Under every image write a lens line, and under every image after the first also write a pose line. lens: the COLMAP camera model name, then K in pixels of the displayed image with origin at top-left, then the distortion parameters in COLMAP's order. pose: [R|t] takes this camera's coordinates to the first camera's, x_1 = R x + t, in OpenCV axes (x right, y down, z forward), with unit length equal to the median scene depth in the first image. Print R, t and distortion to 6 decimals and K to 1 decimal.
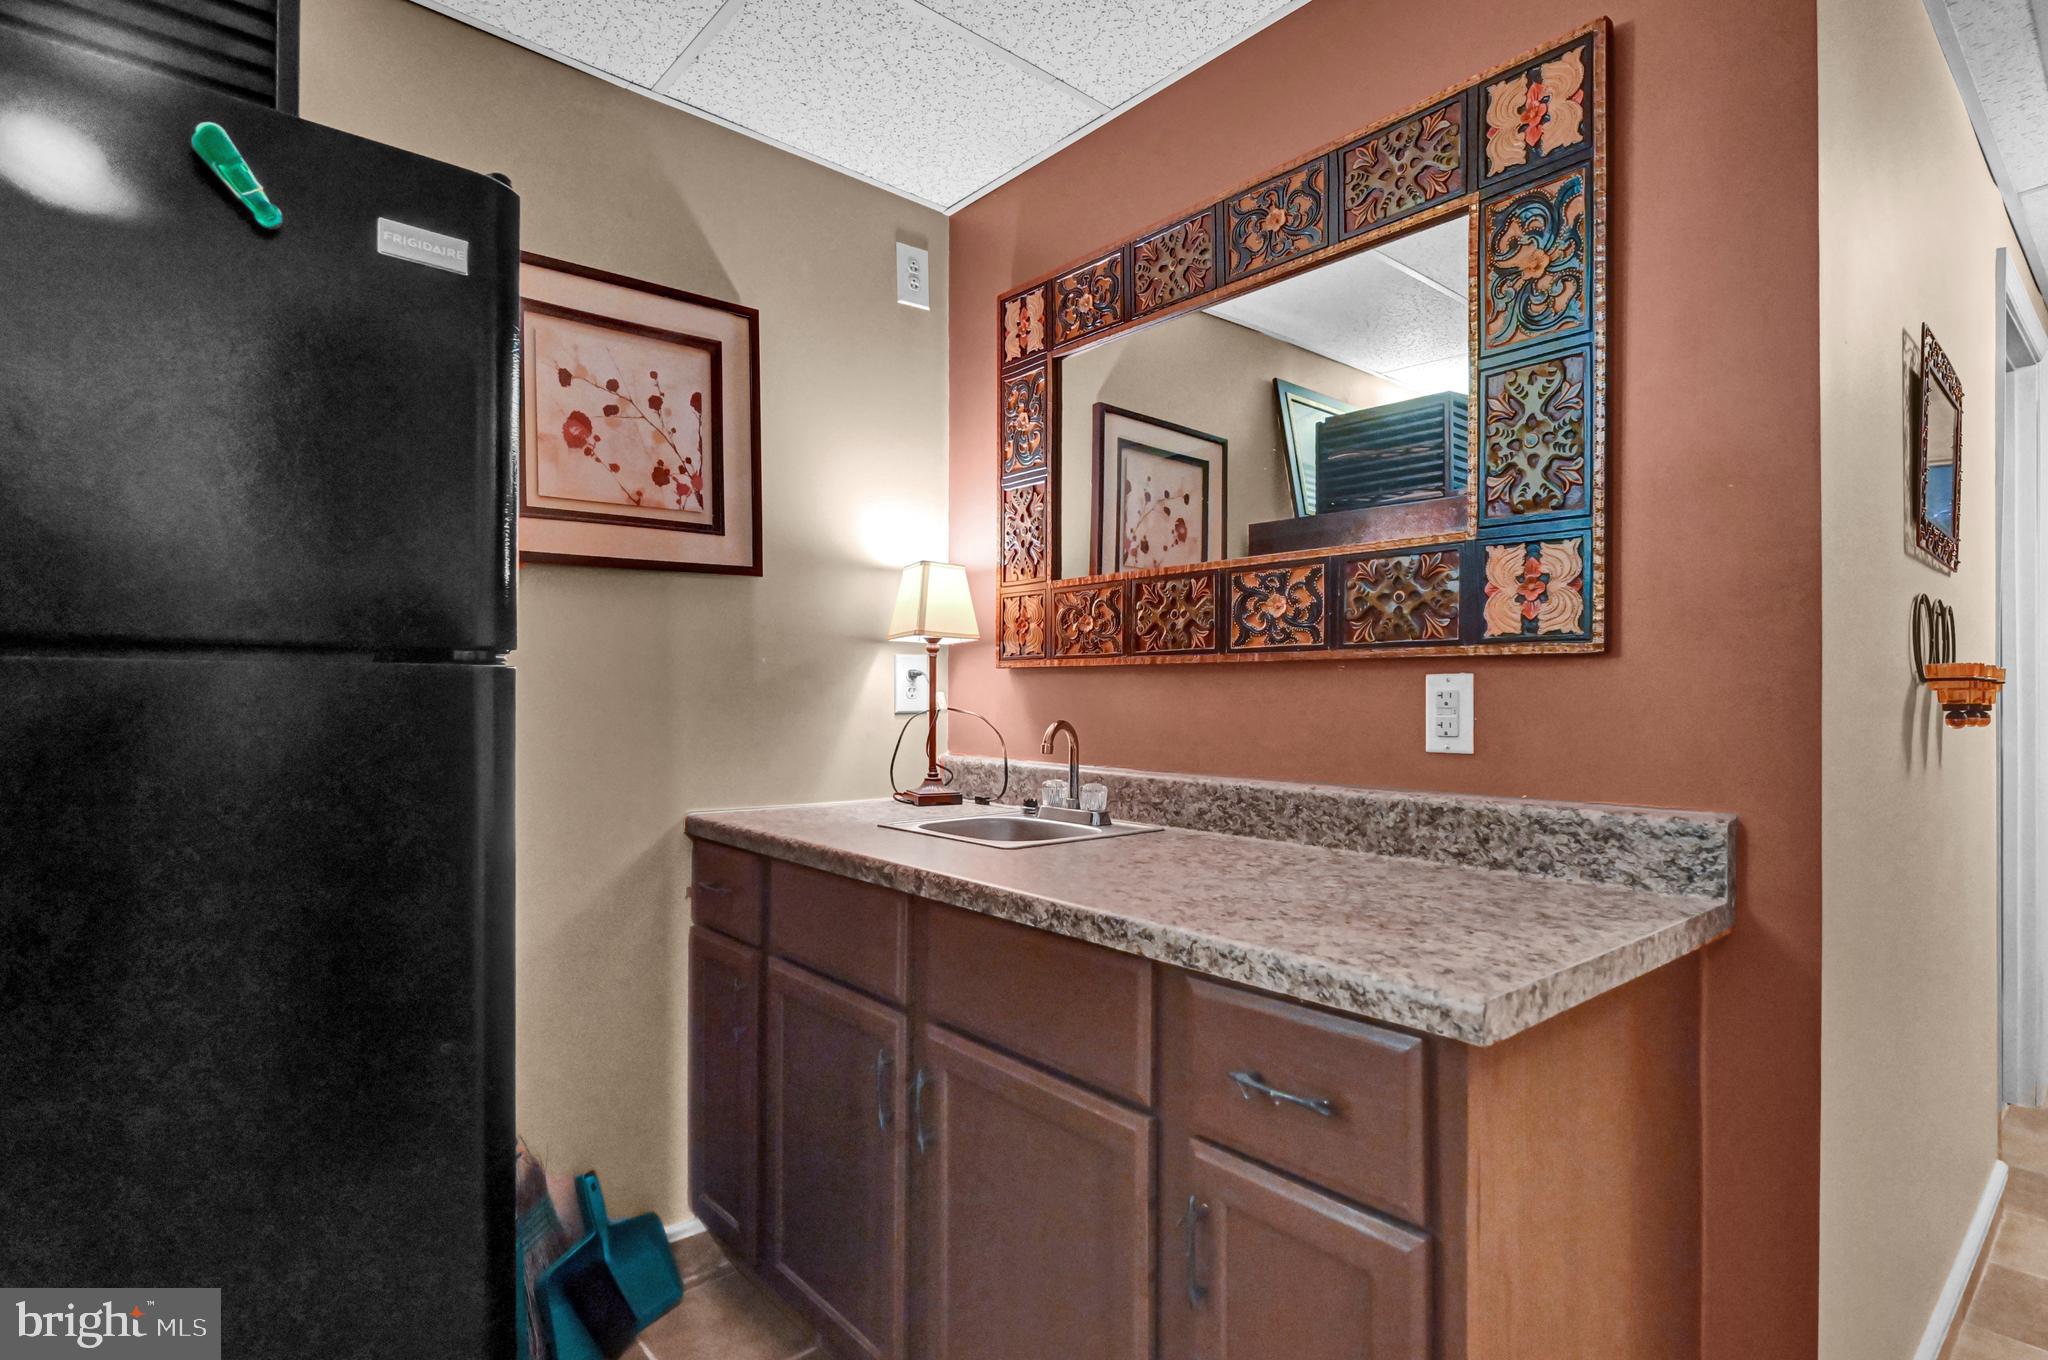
lens RADIAL K [[994.6, 0, 1030.5], [0, 994.6, 695.0], [0, 0, 1]] dist [0.001748, -0.000422]
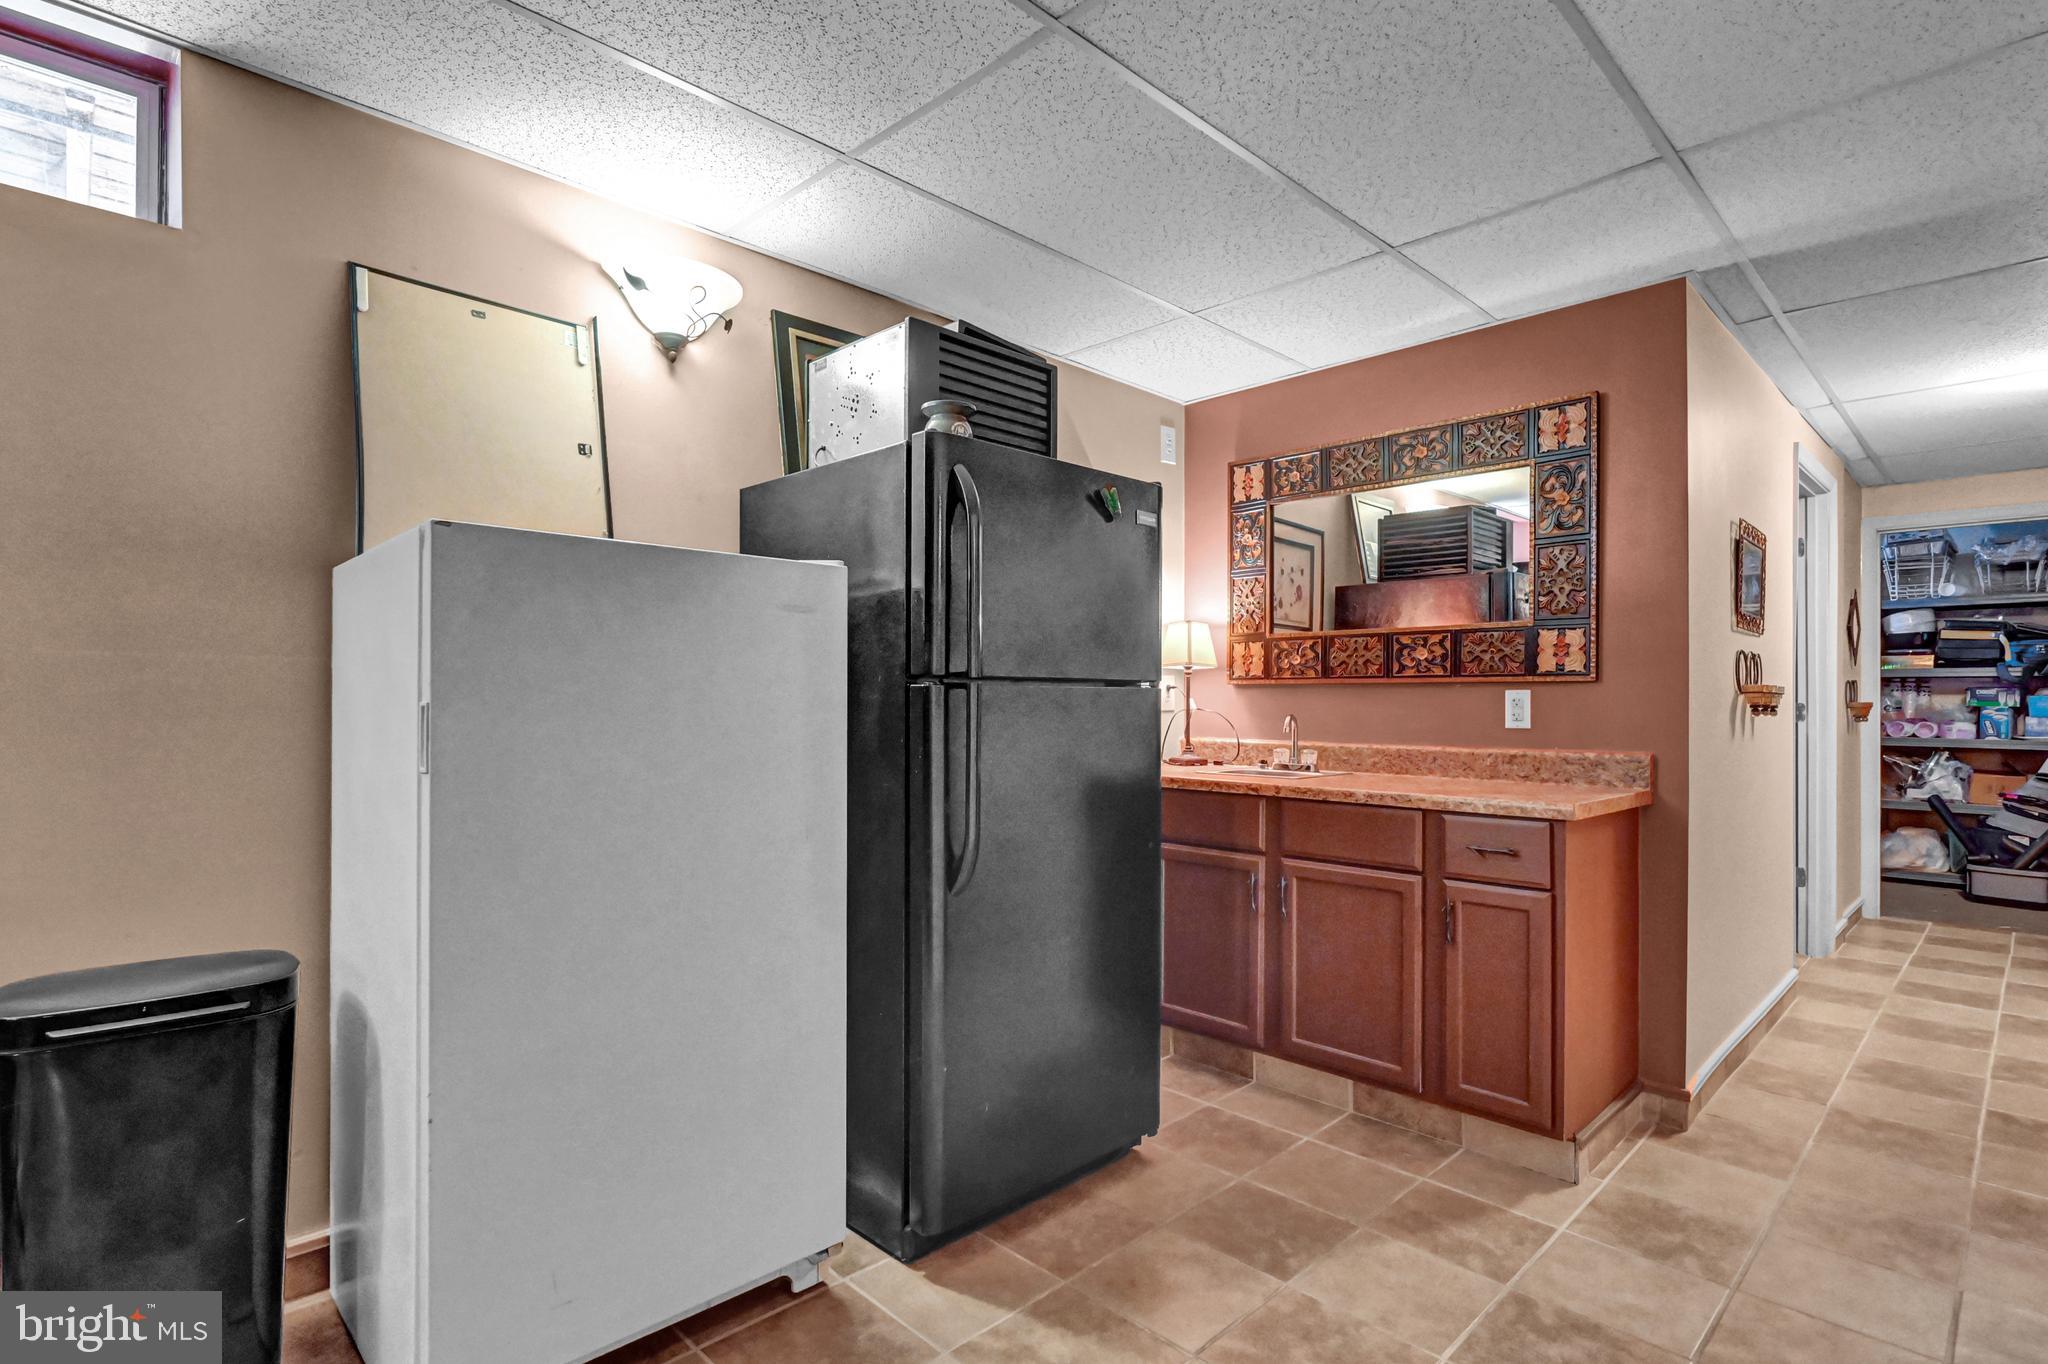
lens RADIAL K [[985.2, 0, 1029.1], [0, 985.2, 702.0], [0, 0, 1]] dist [0.000784, 0.000094]
pose [[0.997942, 0.000276, 0.064124, -0.640571], [-0.000318, 1.000000, 0.000645, 0.002448], [-0.064124, -0.000664, 0.997942, -0.861028]]
